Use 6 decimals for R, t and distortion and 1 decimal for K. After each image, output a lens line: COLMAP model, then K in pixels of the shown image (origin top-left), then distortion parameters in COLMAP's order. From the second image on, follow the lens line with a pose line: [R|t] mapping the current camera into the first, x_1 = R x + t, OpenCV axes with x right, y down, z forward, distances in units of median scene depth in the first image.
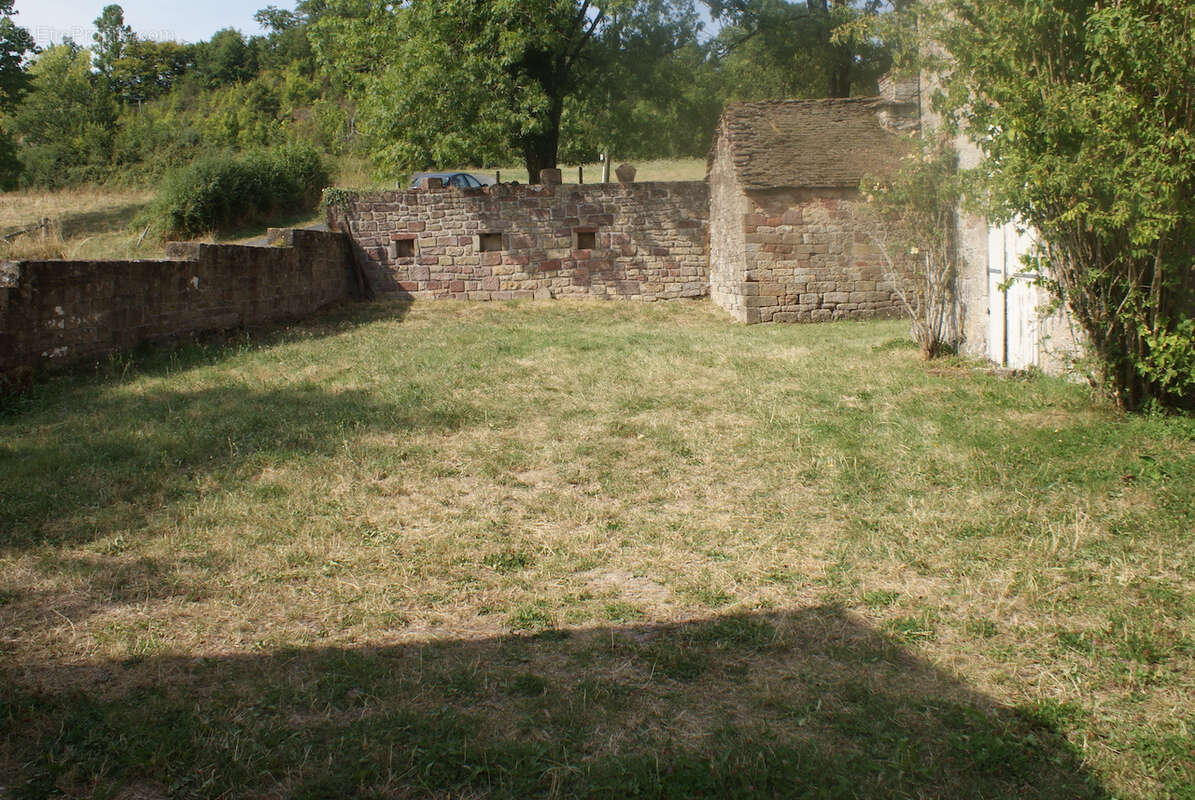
lens RADIAL K [[924.3, 0, 599.7], [0, 924.3, 319.5], [0, 0, 1]] dist [-0.155732, 0.136573]
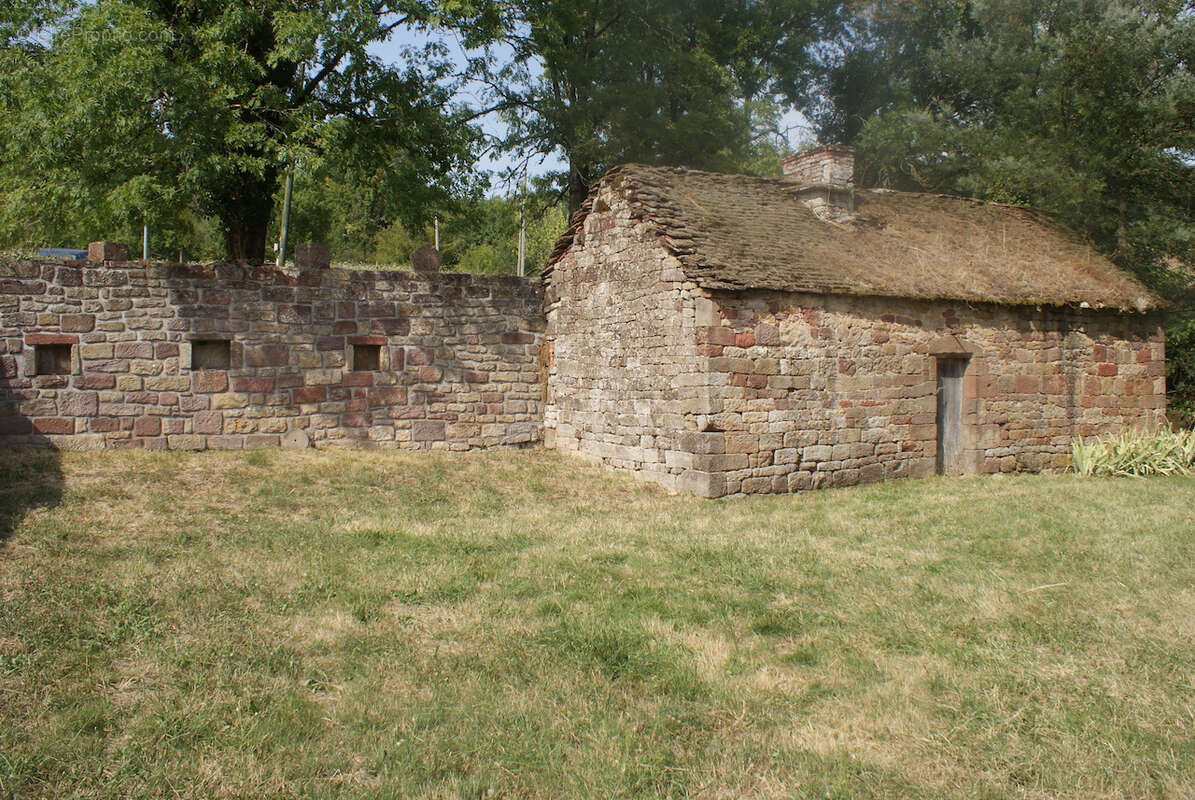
lens RADIAL K [[924.3, 0, 599.7], [0, 924.3, 319.5], [0, 0, 1]] dist [-0.155732, 0.136573]
pose [[0.899179, 0.047411, 0.435005, -0.148788], [0.007412, 0.992320, -0.123472, -0.031505], [-0.437518, 0.114247, 0.891922, 0.353463]]
